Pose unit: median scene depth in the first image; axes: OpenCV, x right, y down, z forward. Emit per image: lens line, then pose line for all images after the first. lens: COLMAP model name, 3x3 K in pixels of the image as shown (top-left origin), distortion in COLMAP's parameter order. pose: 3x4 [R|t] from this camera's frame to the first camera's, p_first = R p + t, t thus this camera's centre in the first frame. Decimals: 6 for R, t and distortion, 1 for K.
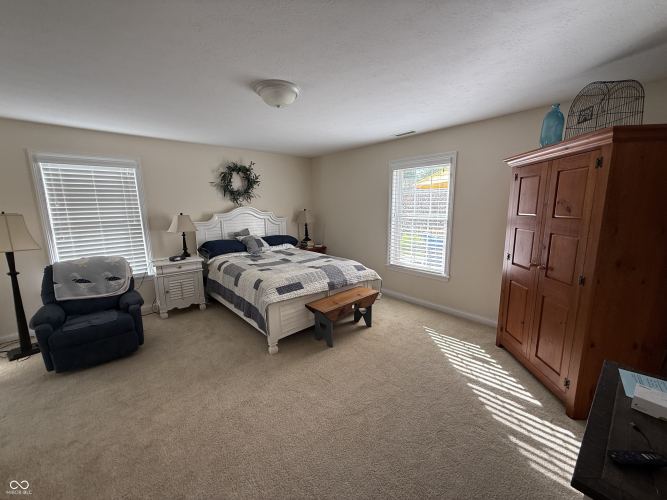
lens RADIAL K [[265.8, 0, 334.3], [0, 265.8, 248.2], [0, 0, 1]] dist [0.000413, 0.000143]
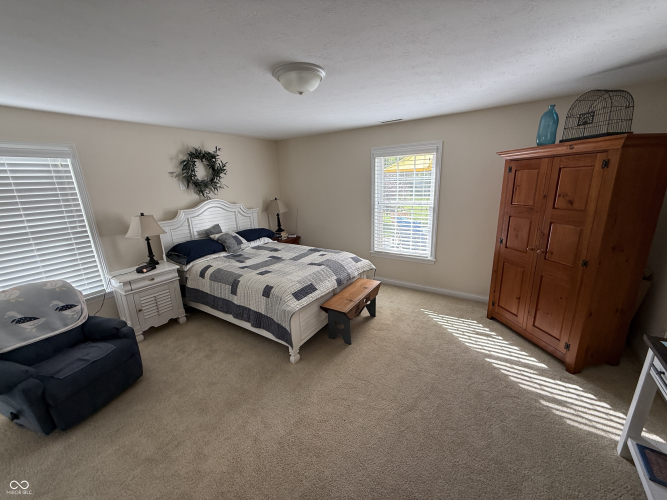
lens RADIAL K [[265.8, 0, 339.0], [0, 265.8, 248.8], [0, 0, 1]] dist [0.000413, 0.000143]
pose [[0.968345, -0.084464, 0.234891, -0.246254], [0.065367, 0.993978, 0.087945, -0.071925], [-0.240905, -0.069807, 0.968035, 0.068932]]
